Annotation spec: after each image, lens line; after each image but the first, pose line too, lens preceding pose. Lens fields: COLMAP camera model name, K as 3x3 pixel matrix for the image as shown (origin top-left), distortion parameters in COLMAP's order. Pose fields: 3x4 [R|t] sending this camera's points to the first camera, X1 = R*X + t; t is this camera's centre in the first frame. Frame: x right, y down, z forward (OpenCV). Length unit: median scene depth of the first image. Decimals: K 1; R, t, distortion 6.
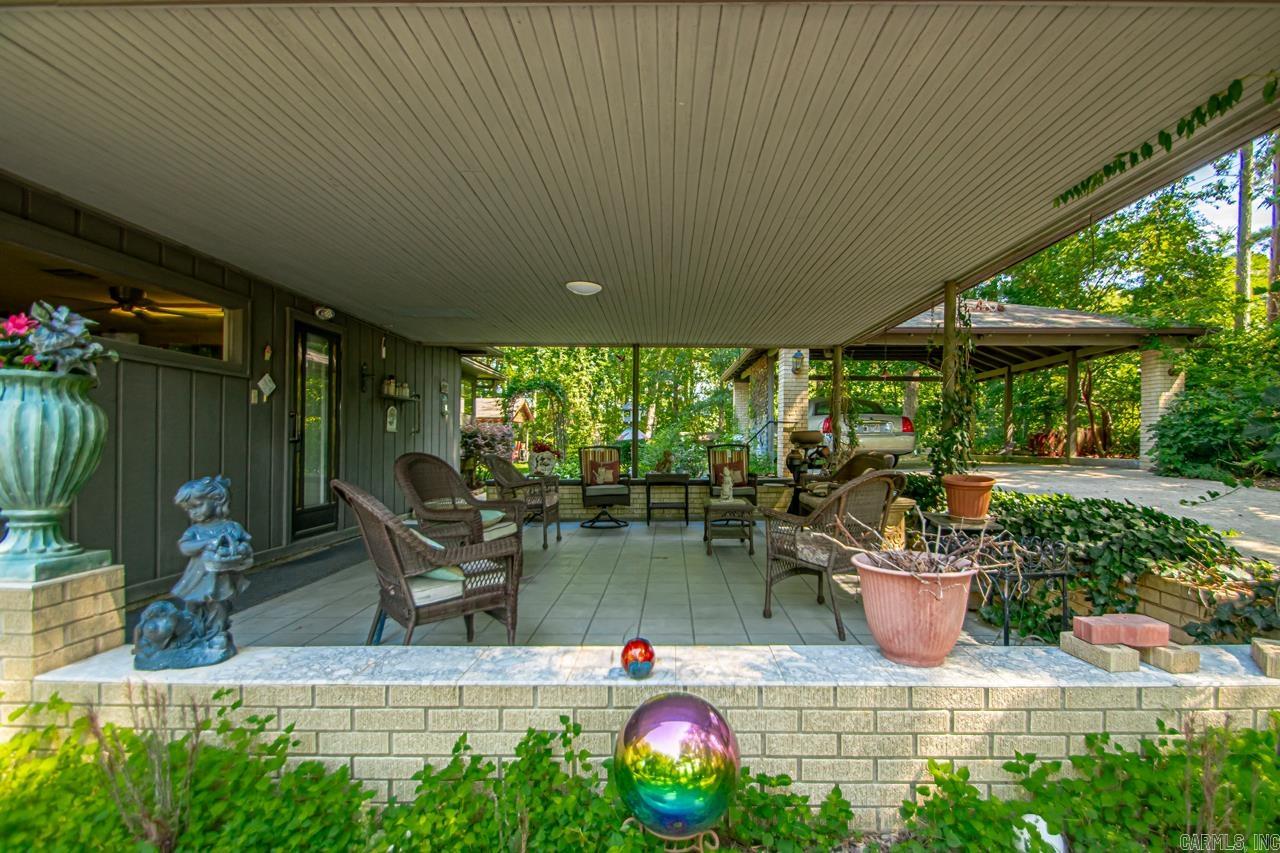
lens RADIAL K [[614.8, 0, 640.0], [0, 614.8, 426.5], [0, 0, 1]] dist [0.020843, -0.013133]
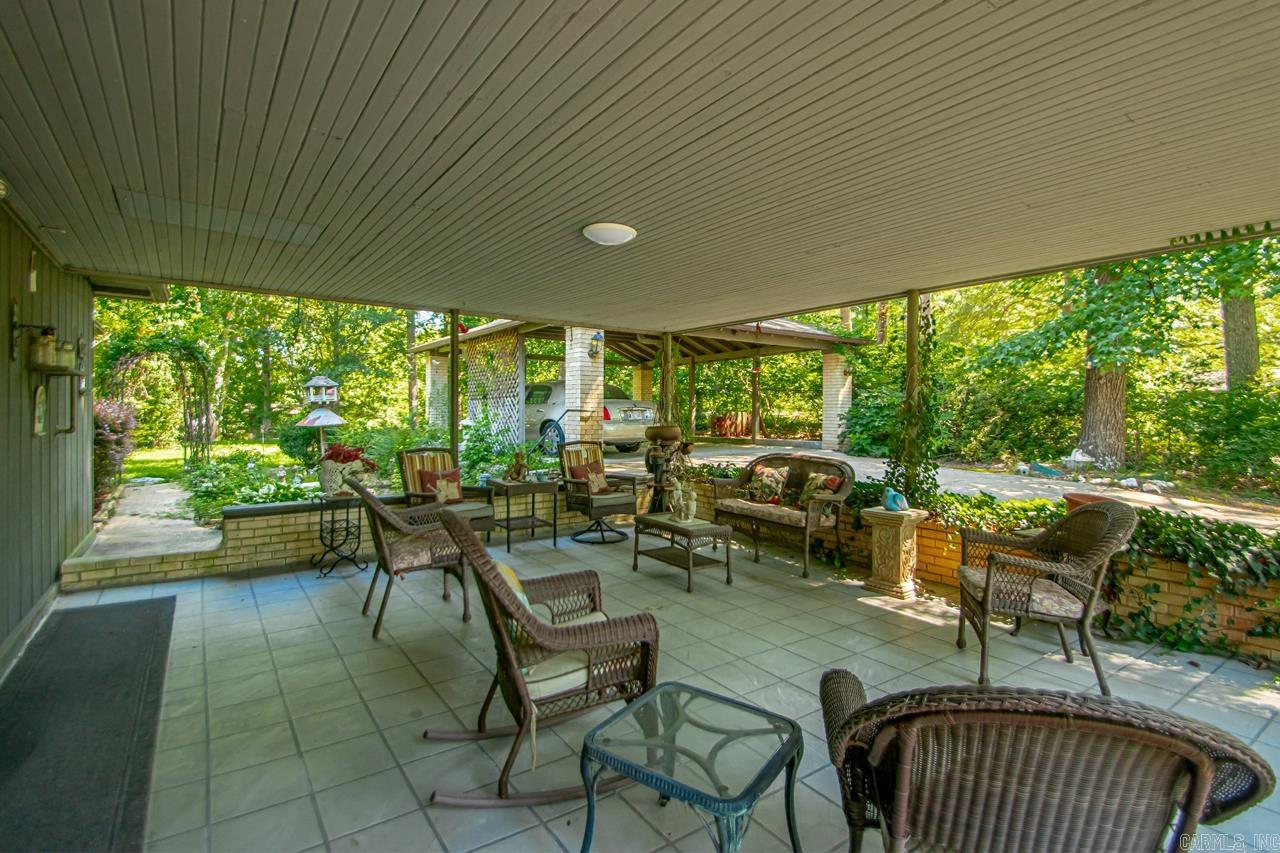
lens RADIAL K [[614.8, 0, 640.0], [0, 614.8, 426.5], [0, 0, 1]] dist [0.020843, -0.013133]
pose [[0.808590, -0.011992, 0.588250, -0.228024], [-0.014883, 0.999056, 0.040824, -0.021732], [-0.588184, -0.041765, 0.807648, 0.219419]]
